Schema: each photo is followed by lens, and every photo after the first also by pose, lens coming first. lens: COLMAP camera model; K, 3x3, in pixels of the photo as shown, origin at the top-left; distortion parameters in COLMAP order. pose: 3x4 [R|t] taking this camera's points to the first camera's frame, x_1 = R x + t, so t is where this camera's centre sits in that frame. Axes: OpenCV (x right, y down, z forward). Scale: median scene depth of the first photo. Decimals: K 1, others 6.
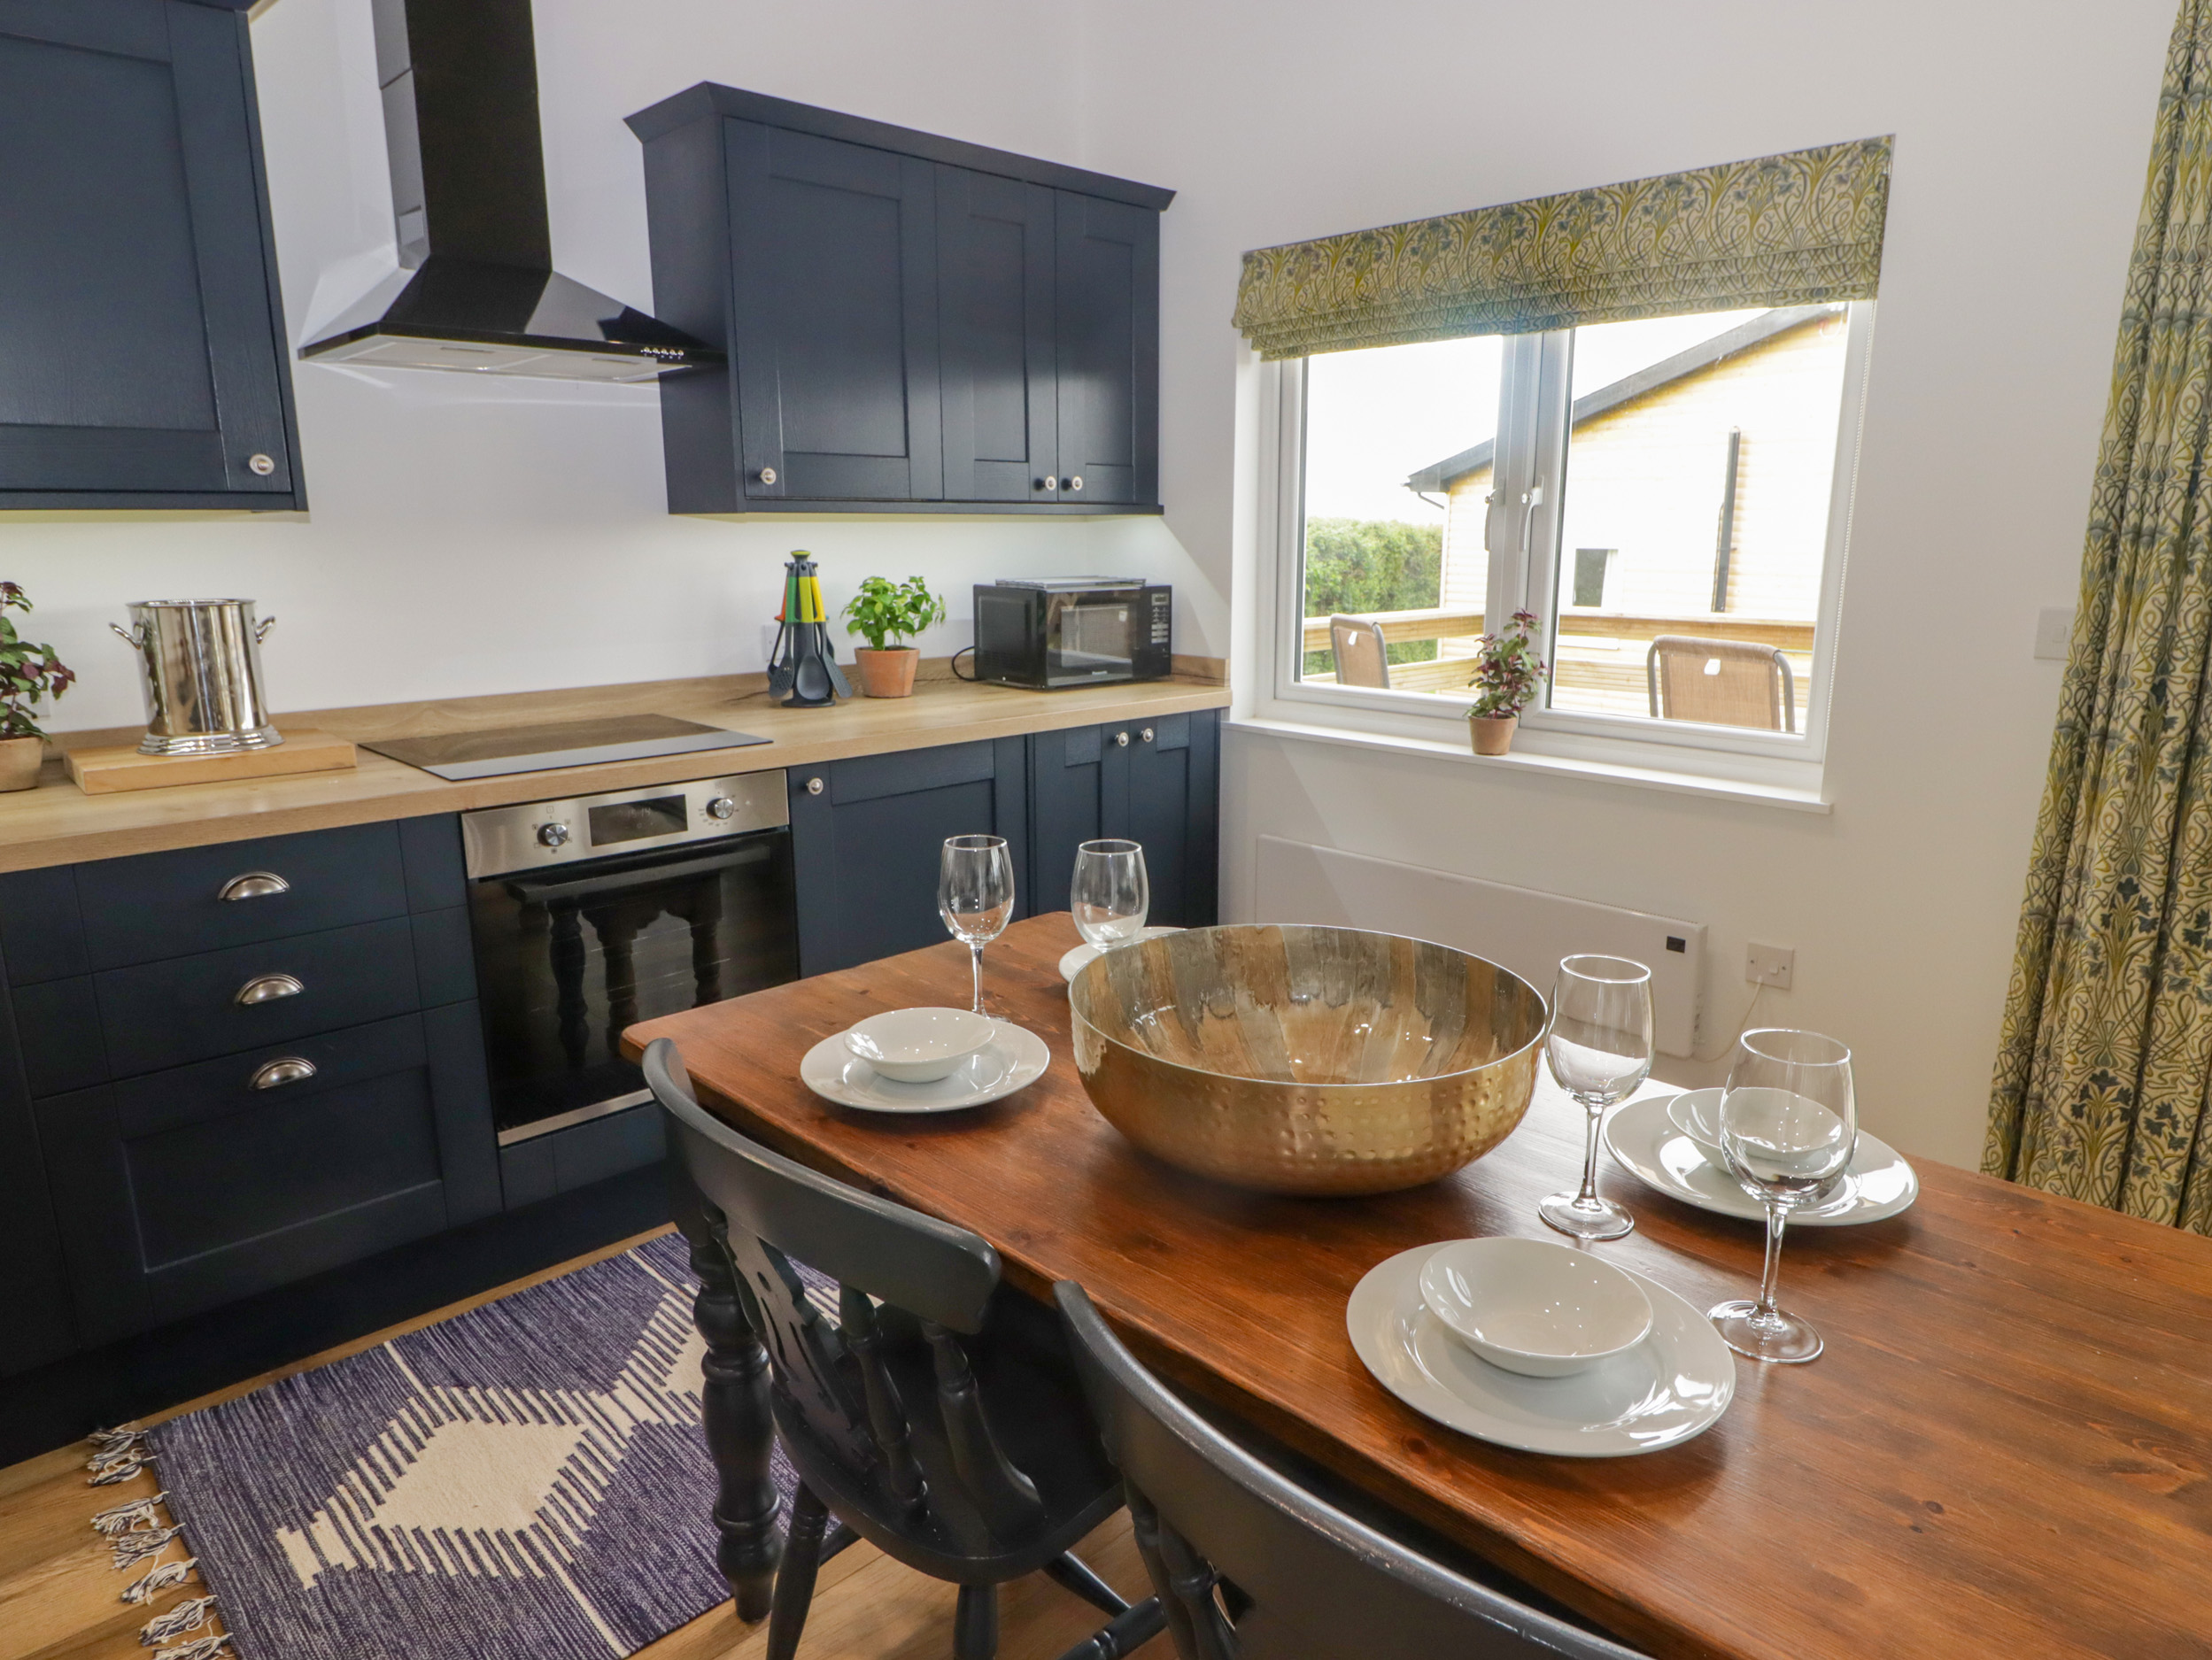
lens RADIAL K [[1366.8, 0, 1106.0], [0, 1366.8, 830.0], [0, 0, 1]] dist [-0.012083, -0.002432]
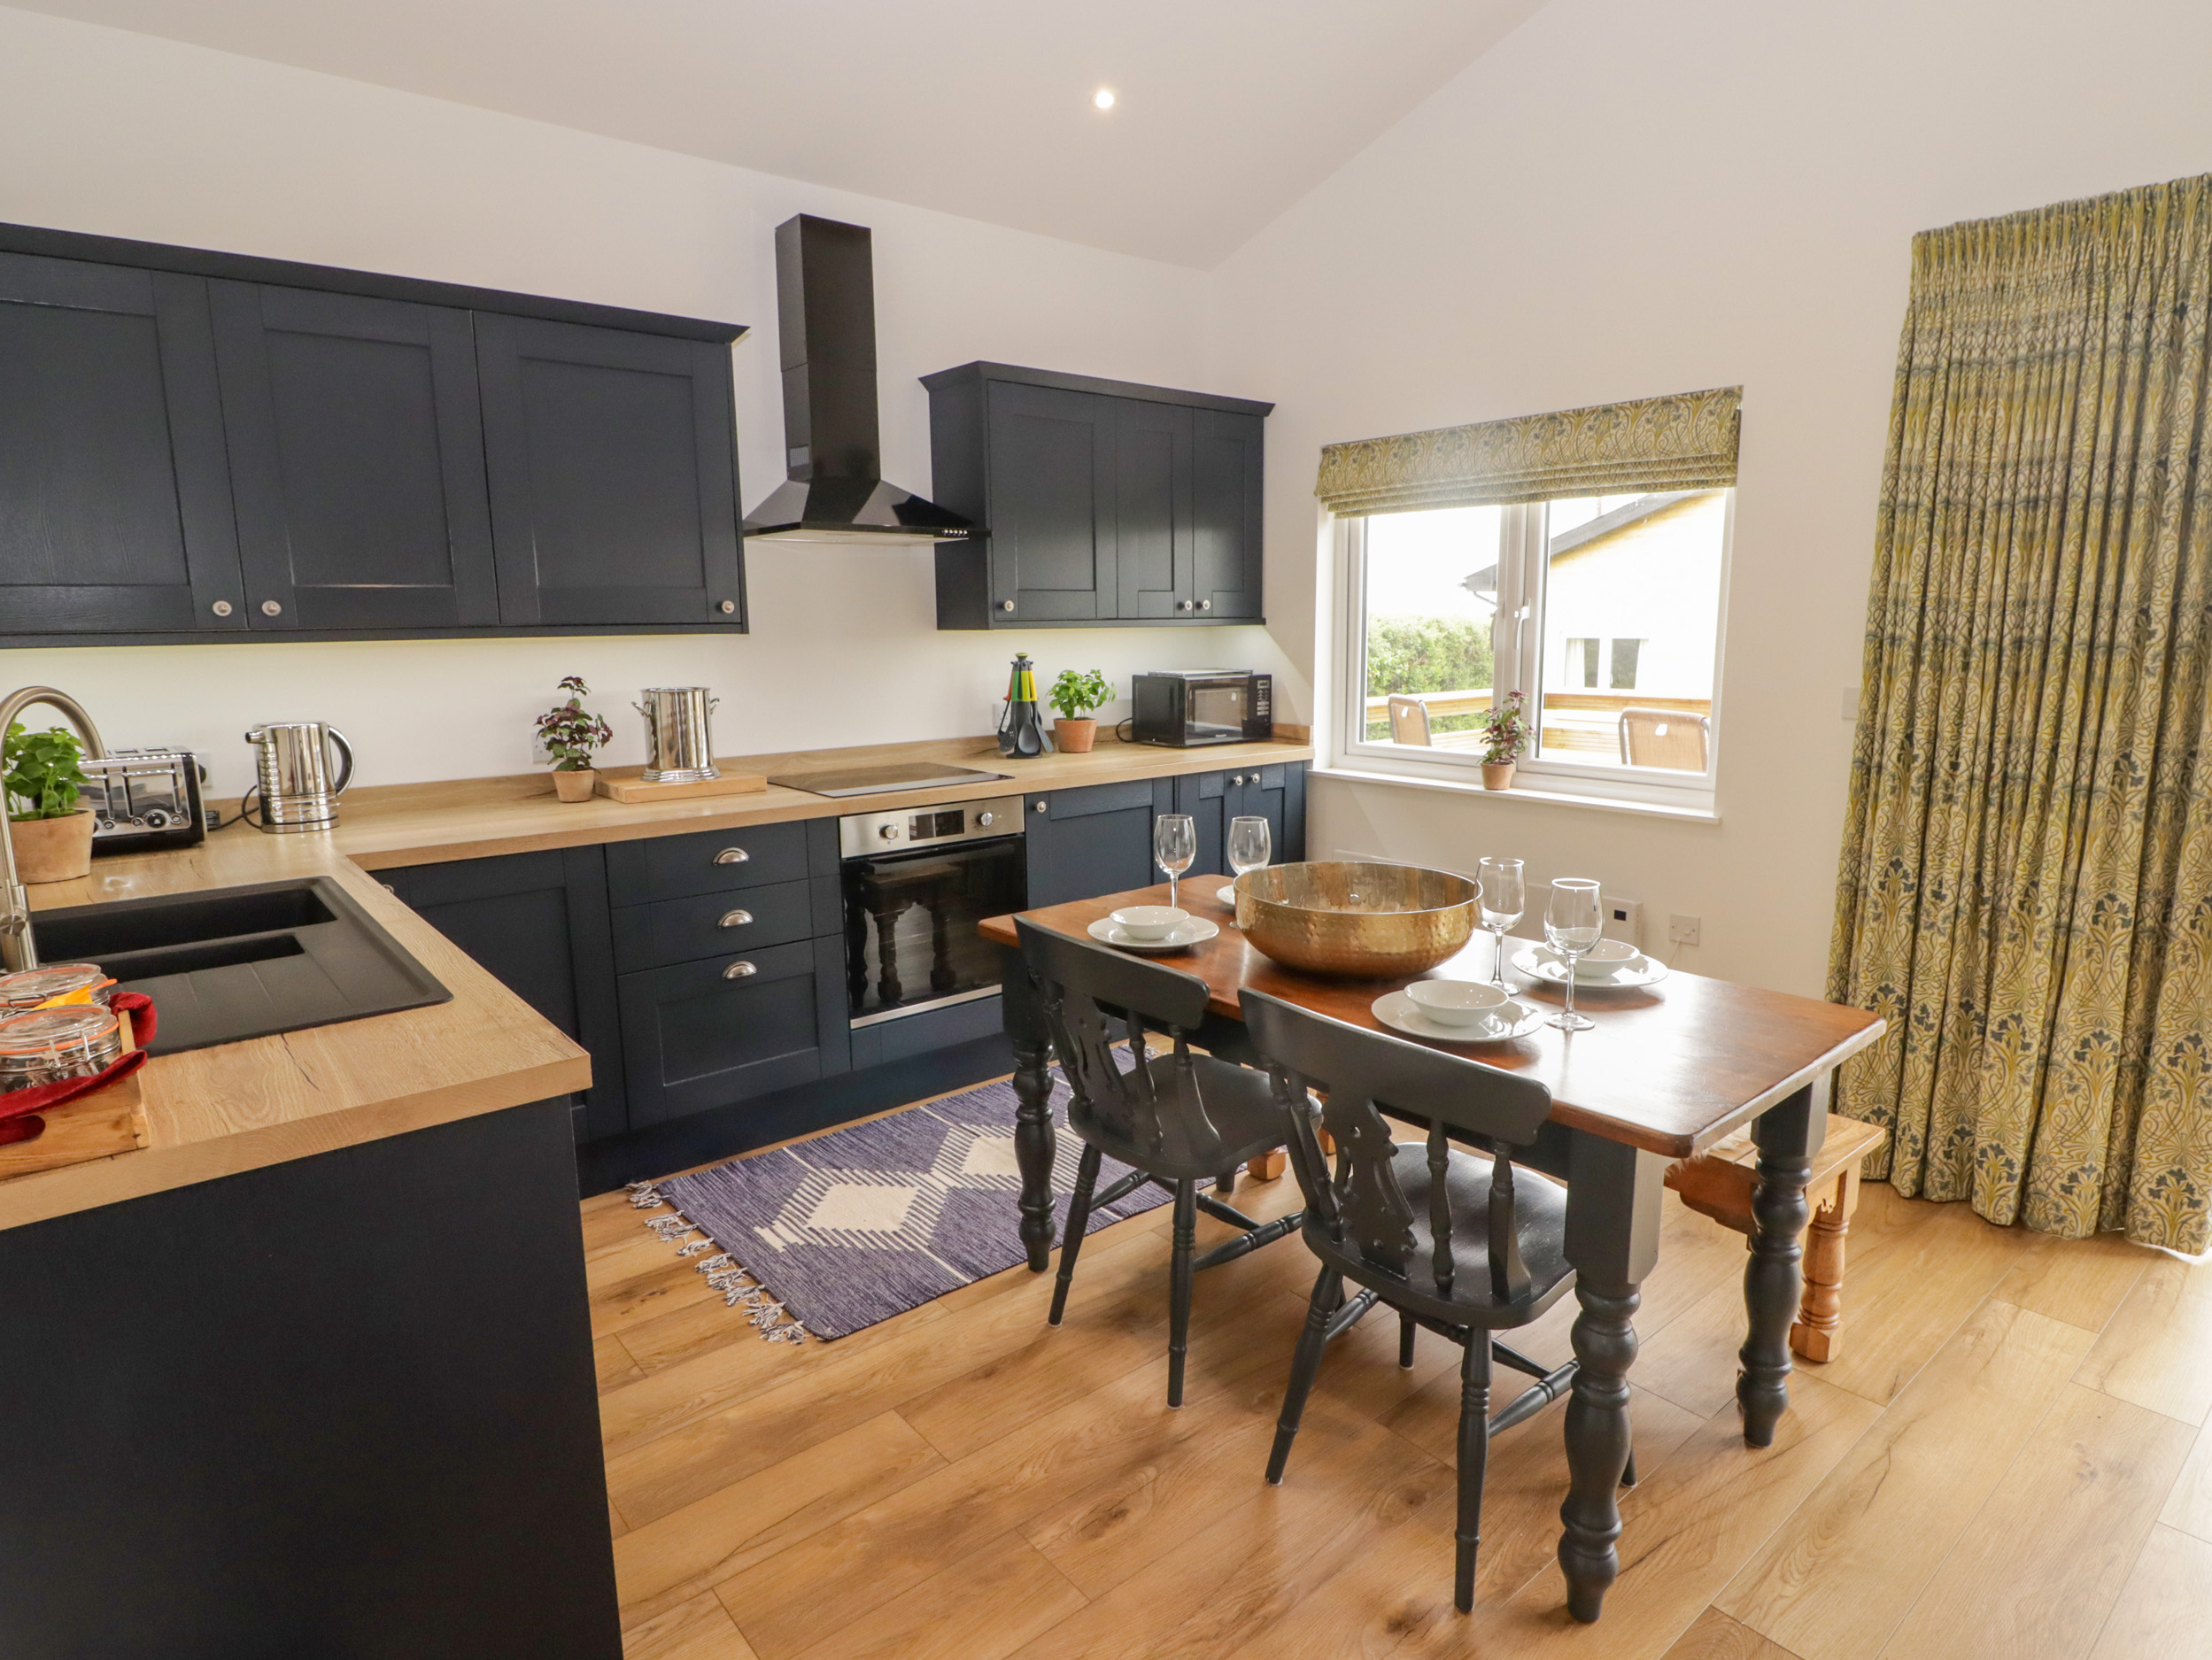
lens RADIAL K [[1233.8, 0, 1106.0], [0, 1233.8, 830.0], [0, 0, 1]] dist [-0.019118, 0.001397]
pose [[0.997238, 0.002266, -0.074242, -0.039064], [-0.005959, 0.998753, -0.049559, 0.064426], [0.074037, 0.049865, 0.996008, -0.385762]]
